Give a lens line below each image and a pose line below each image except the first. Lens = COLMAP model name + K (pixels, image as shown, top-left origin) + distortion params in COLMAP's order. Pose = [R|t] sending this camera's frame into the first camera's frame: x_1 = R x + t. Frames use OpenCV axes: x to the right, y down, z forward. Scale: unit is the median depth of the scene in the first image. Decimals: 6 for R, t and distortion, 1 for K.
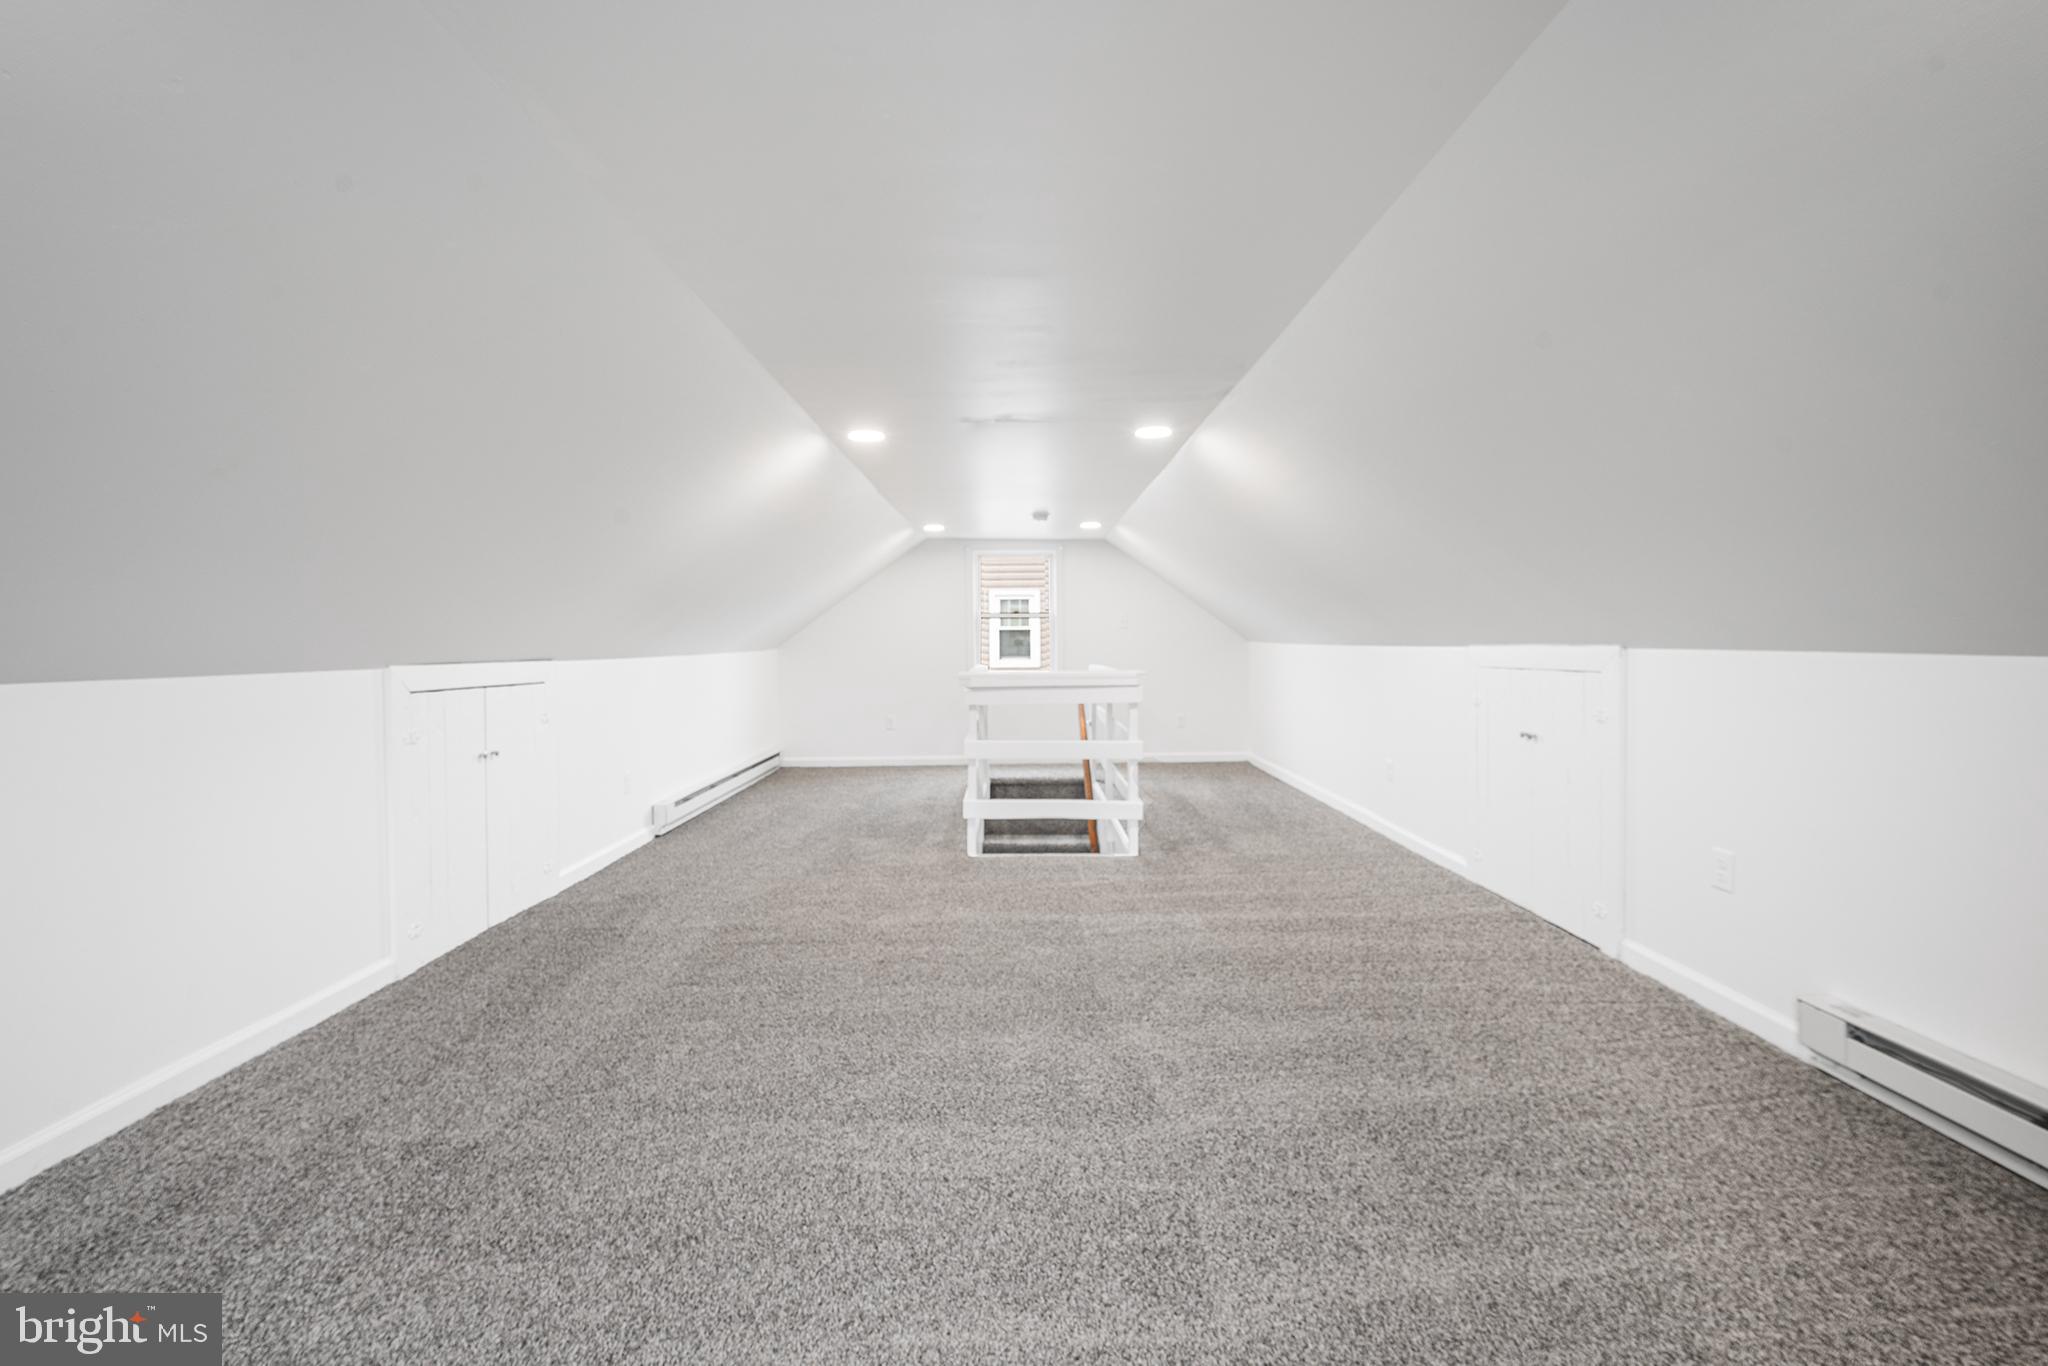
lens RADIAL K [[837.2, 0, 1023.5], [0, 837.2, 675.4], [0, 0, 1]] dist [-0.000731, -0.000281]
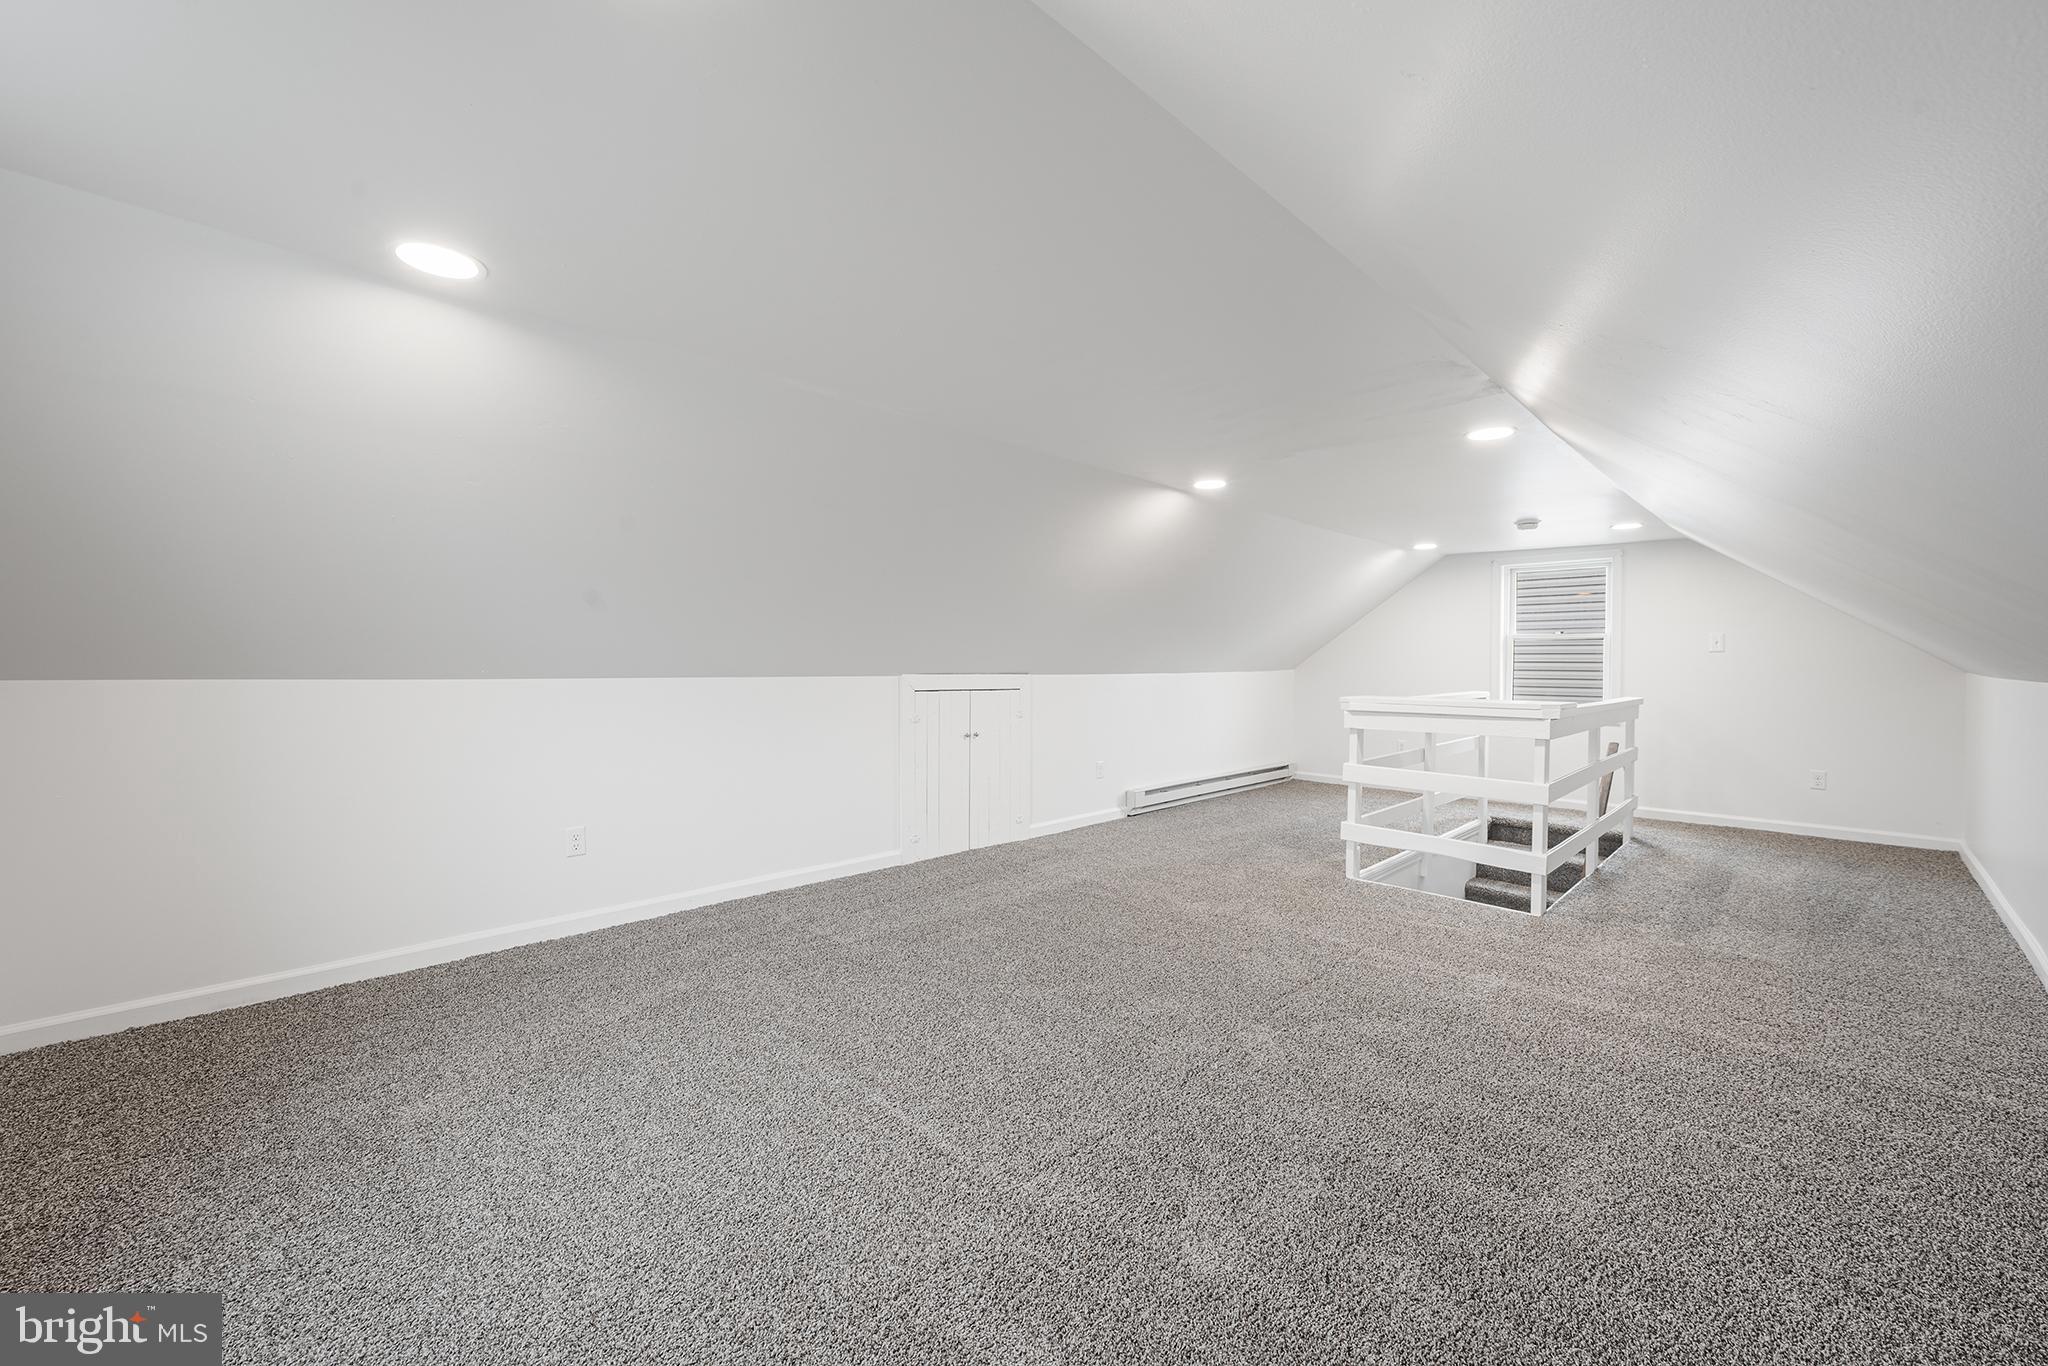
lens RADIAL K [[814.4, 0, 1024.0], [0, 814.4, 683.0], [0, 0, 1]] dist [-0.000171, -0.000129]
pose [[0.697113, 0.030276, -0.716322, 0.442560], [-0.040908, 0.999160, 0.002419, -0.006201], [0.715794, 0.027617, 0.697766, 0.035266]]
